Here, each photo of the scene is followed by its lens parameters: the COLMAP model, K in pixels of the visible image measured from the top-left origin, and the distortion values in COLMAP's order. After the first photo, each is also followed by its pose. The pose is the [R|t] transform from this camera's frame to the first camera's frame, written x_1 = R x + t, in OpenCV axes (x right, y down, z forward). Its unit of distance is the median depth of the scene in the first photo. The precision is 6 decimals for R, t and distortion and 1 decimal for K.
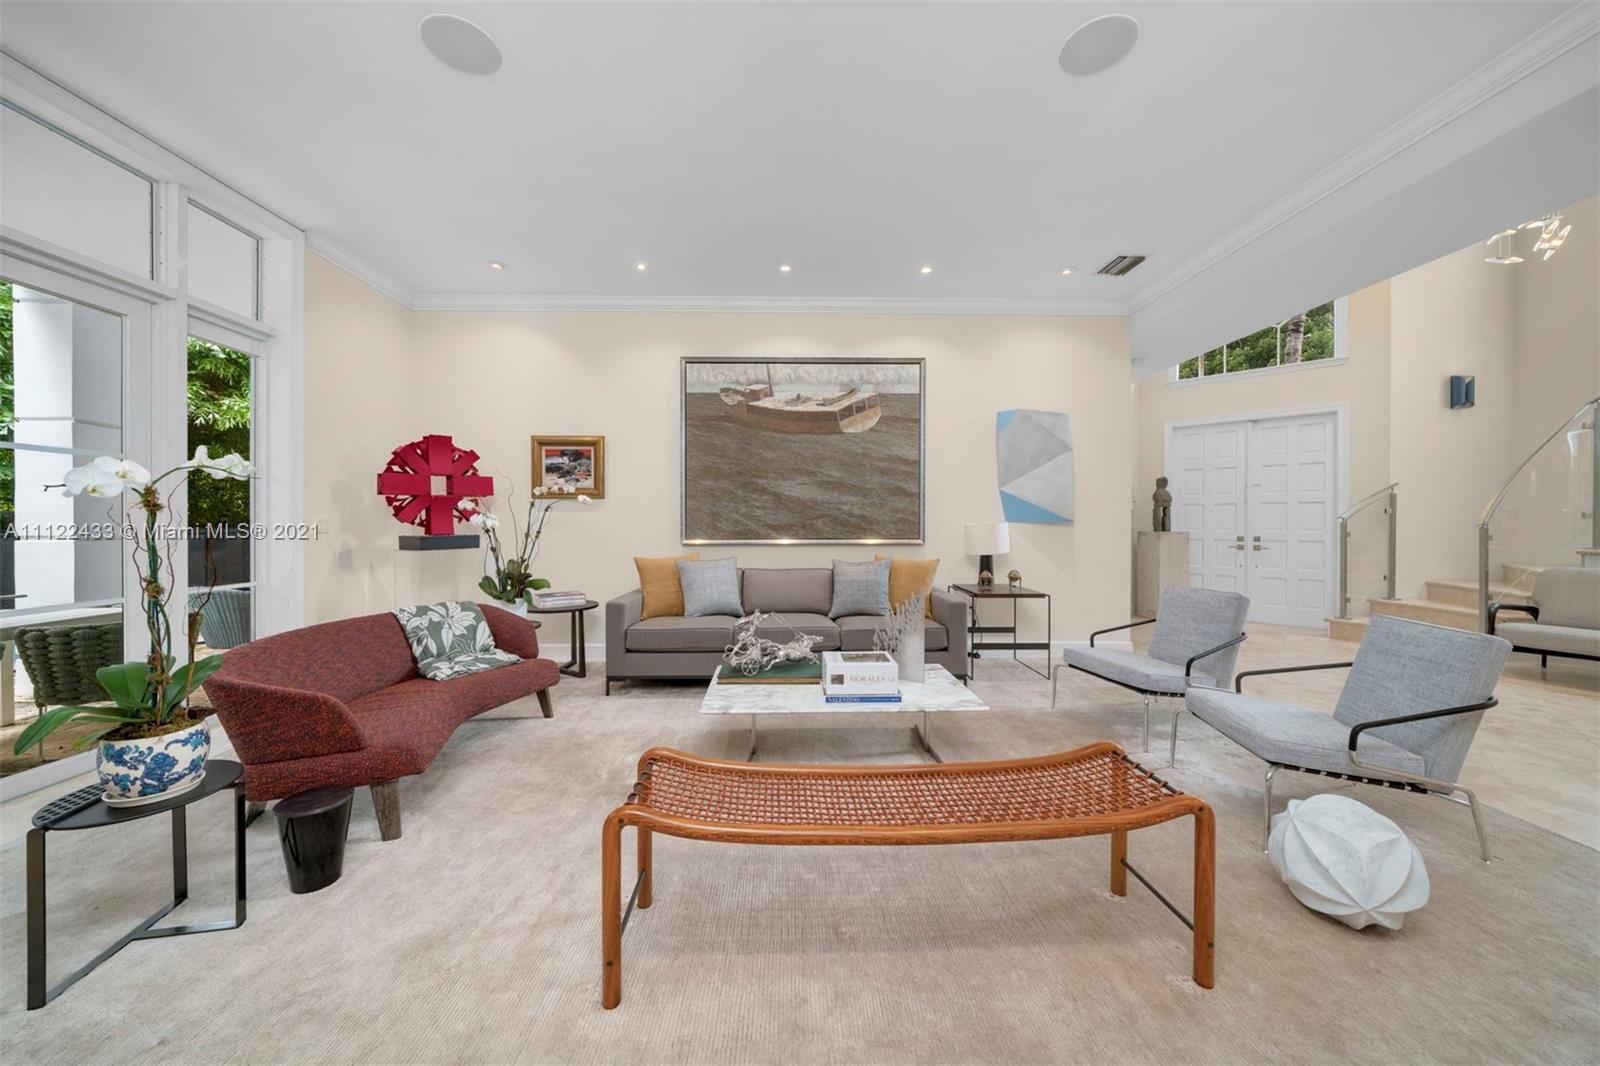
lens RADIAL K [[583.6, 0, 793.9], [0, 583.6, 523.2], [0, 0, 1]] dist [-0.007816, 0.000015]
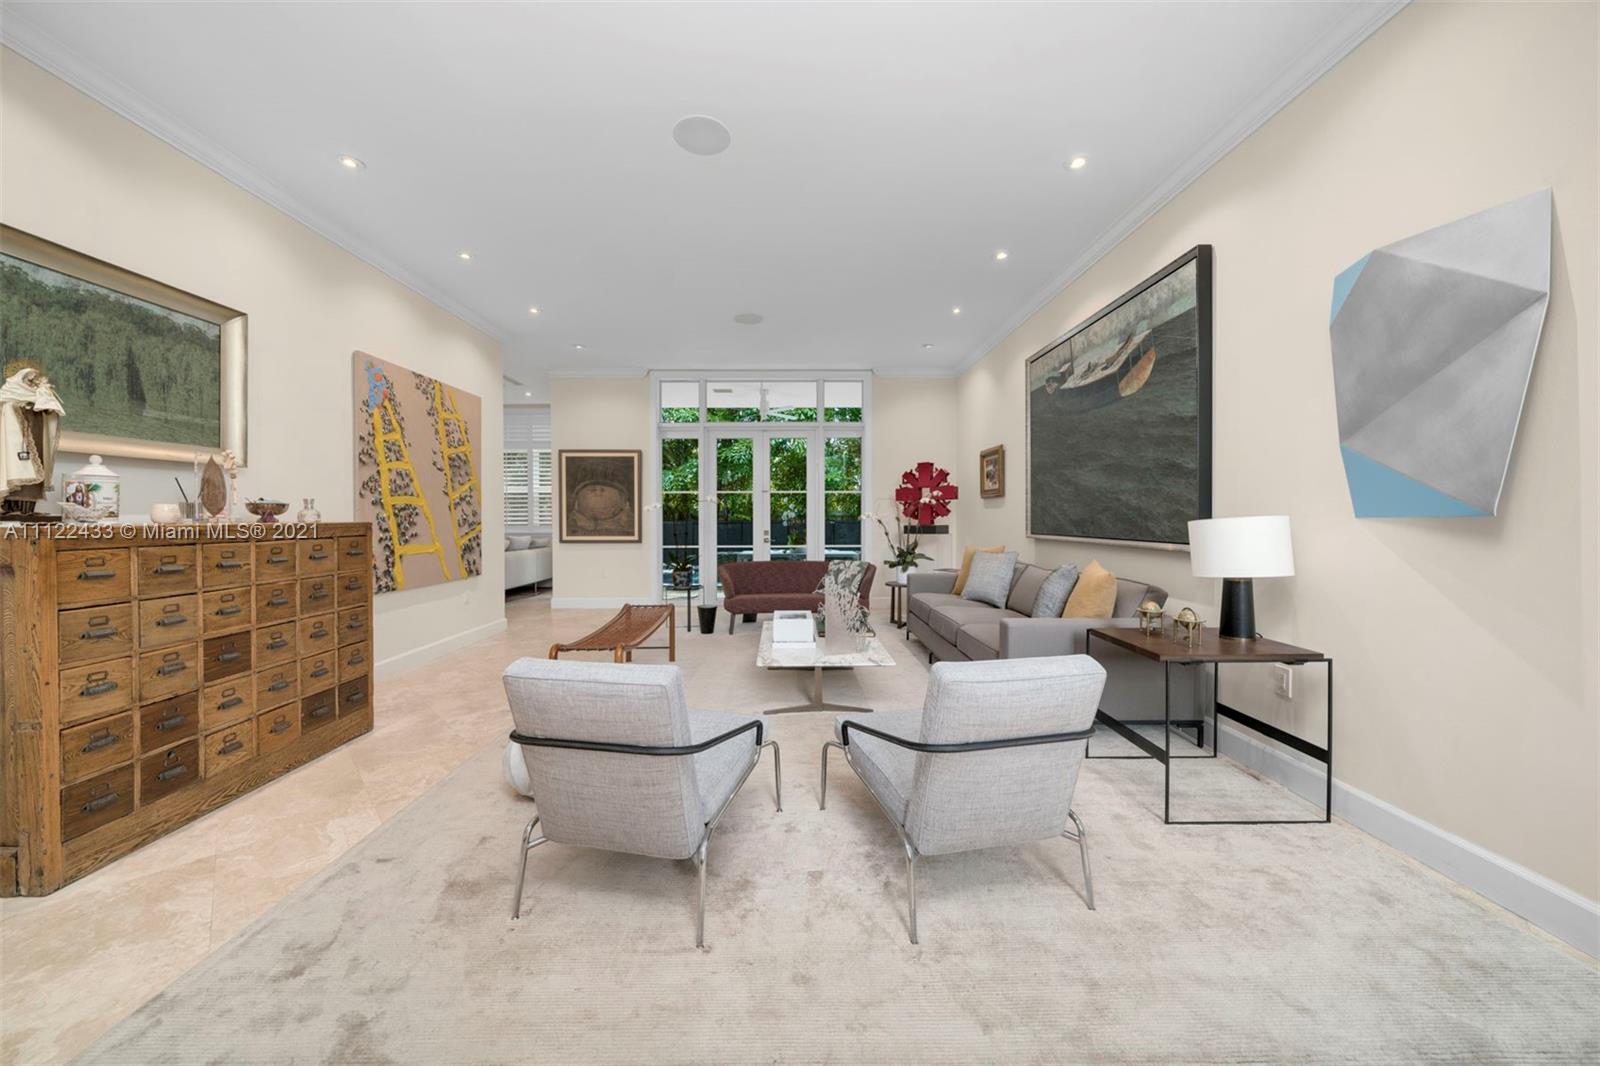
lens RADIAL K [[558.0, 0, 785.4], [0, 558.0, 519.1], [0, 0, 1]] dist [-0.001063, 0.000027]
pose [[-0.036158, 0.003675, -0.999339, 0.815349], [-0.003620, 0.999986, 0.003809, -0.000507], [0.999340, 0.003755, -0.036144, 0.594913]]
